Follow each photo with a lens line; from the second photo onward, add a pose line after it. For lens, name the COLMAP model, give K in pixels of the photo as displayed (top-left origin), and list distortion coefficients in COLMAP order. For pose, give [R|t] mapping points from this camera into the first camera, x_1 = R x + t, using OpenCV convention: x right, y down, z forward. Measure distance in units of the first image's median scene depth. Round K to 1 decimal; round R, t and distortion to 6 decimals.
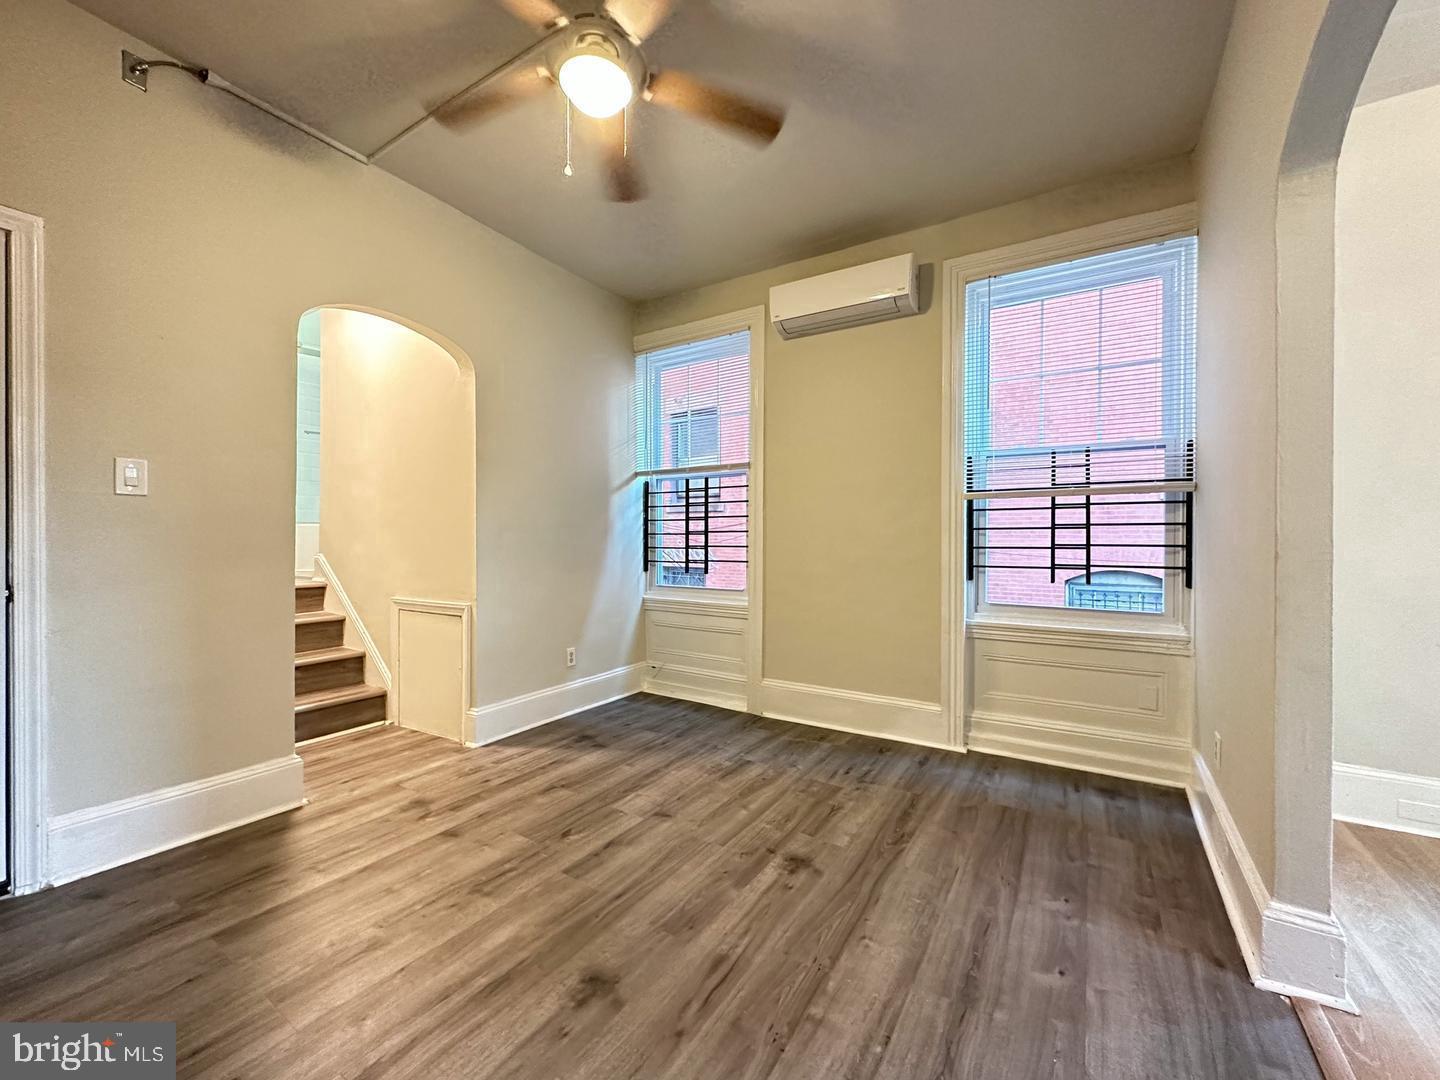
lens RADIAL K [[574.6, 0, 724.2], [0, 574.6, 542.0], [0, 0, 1]] dist [-0.001601, 0.000820]
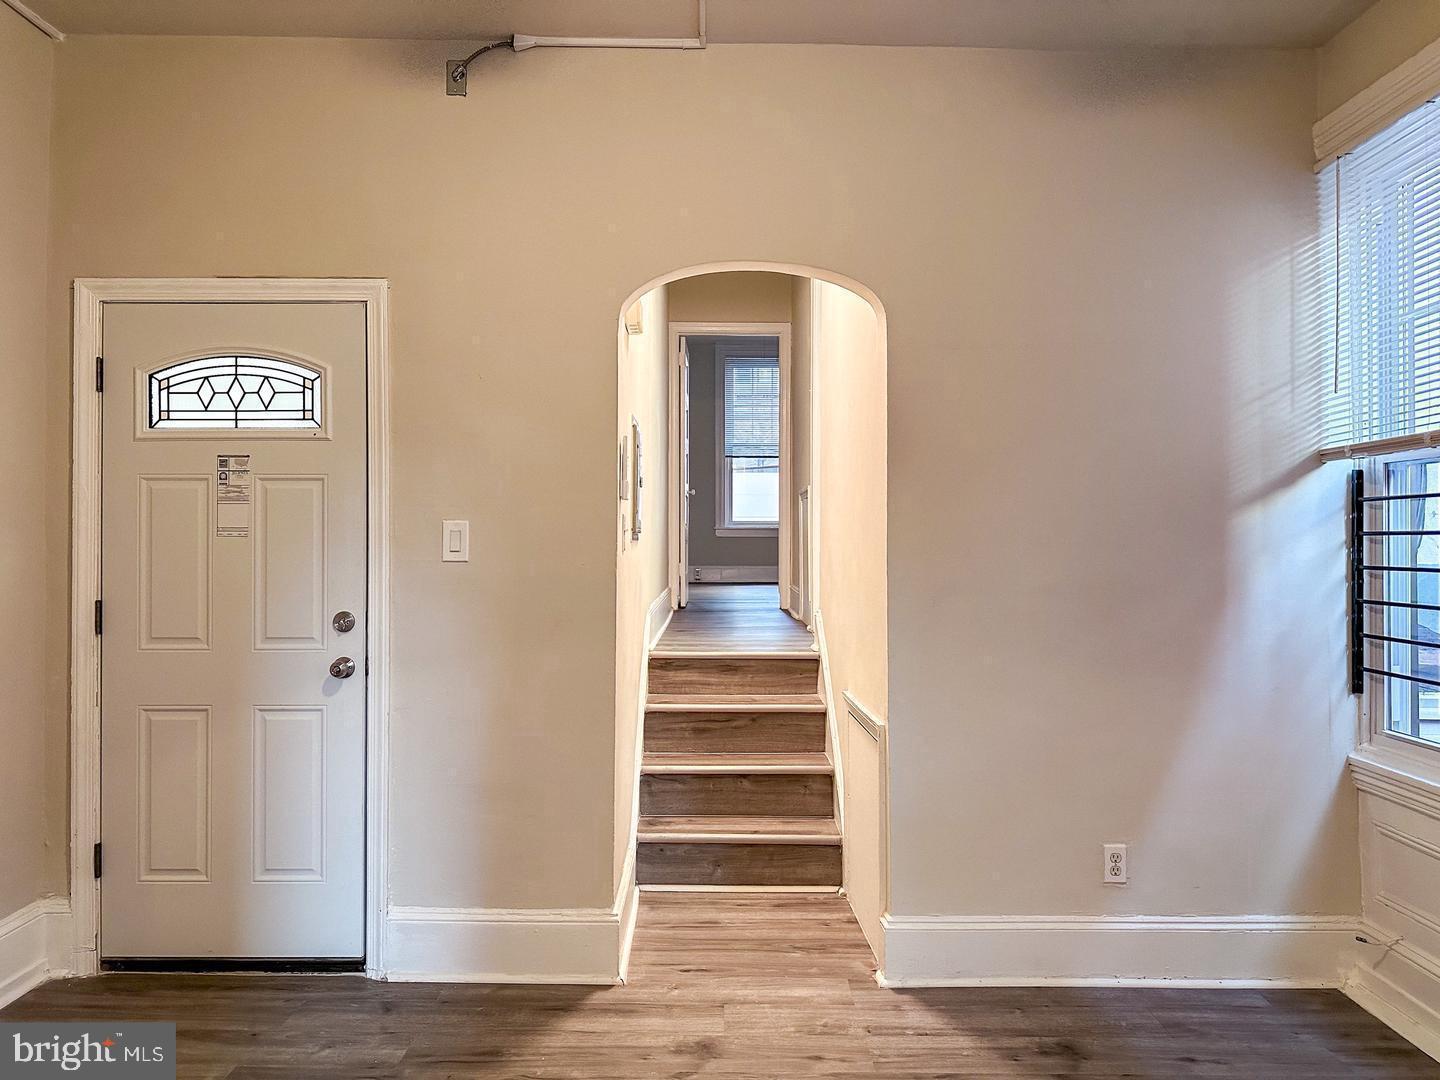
lens RADIAL K [[1026.5, 0, 725.8], [0, 1026.5, 535.1], [0, 0, 1]] dist [0.007151, -0.008124]
pose [[0.530139, -0.002557, -0.847907, 0.326645], [-0.004895, 0.999970, -0.006076, -0.072842], [0.847896, 0.007372, 0.530111, 0.328240]]
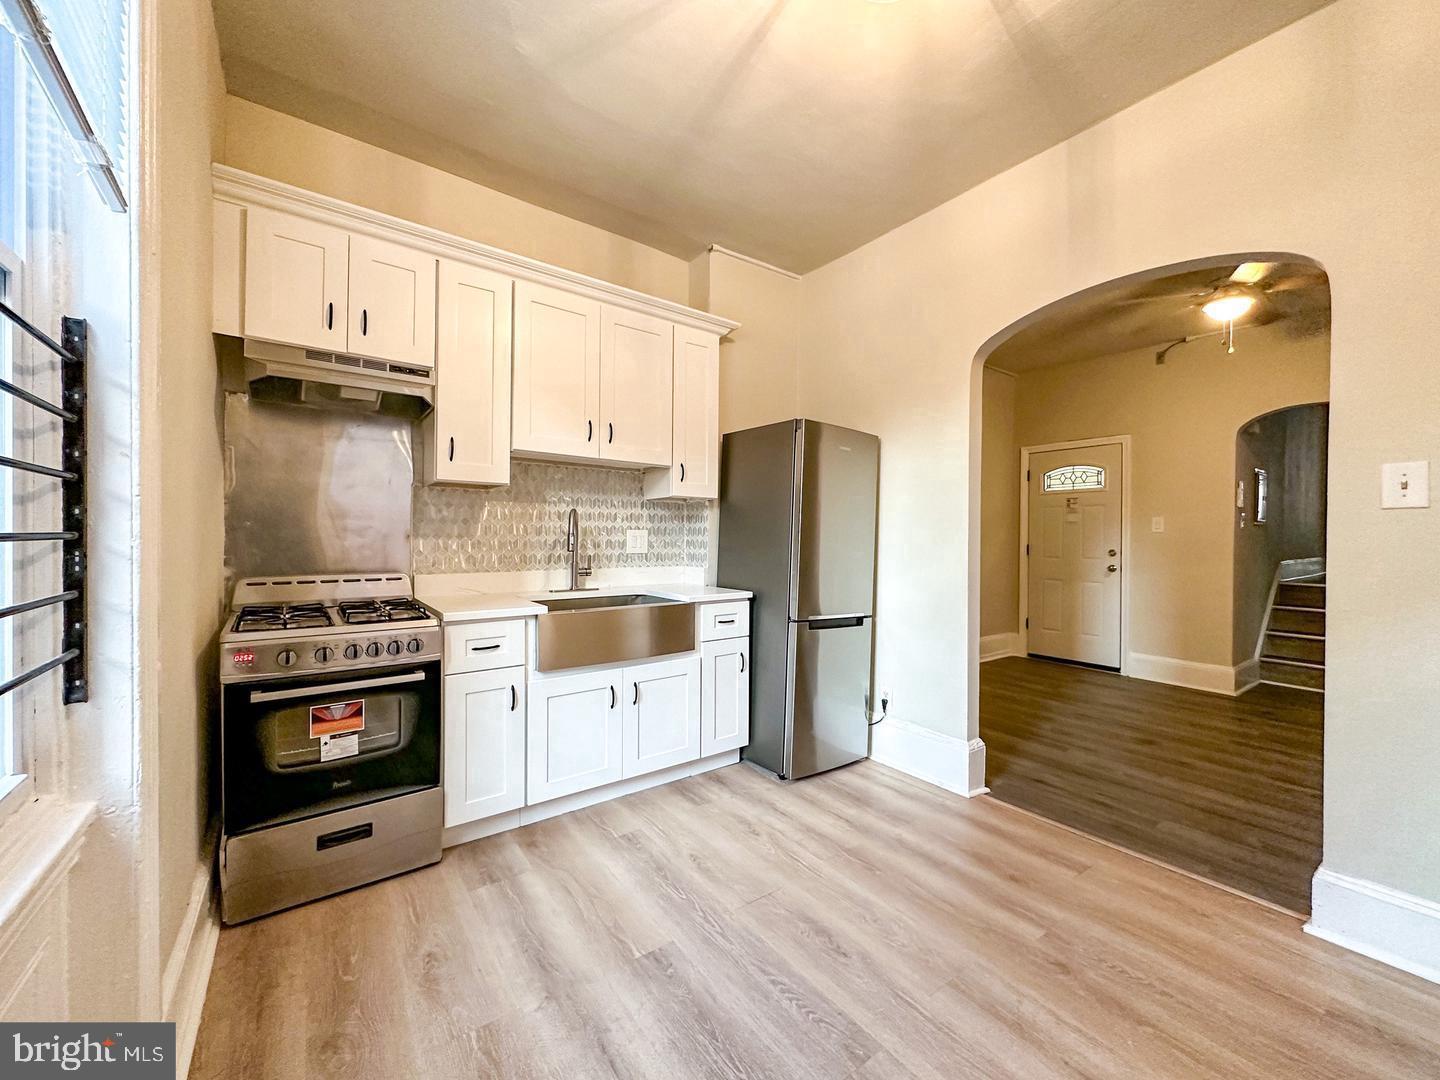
lens RADIAL K [[574.6, 0, 724.2], [0, 574.6, 542.9], [0, 0, 1]] dist [-0.001601, 0.000820]
pose [[-0.355334, 0.005561, -0.934723, 1.199195], [-0.007388, 0.999934, 0.008758, -0.026869], [0.934710, 0.010017, -0.355270, 0.092271]]
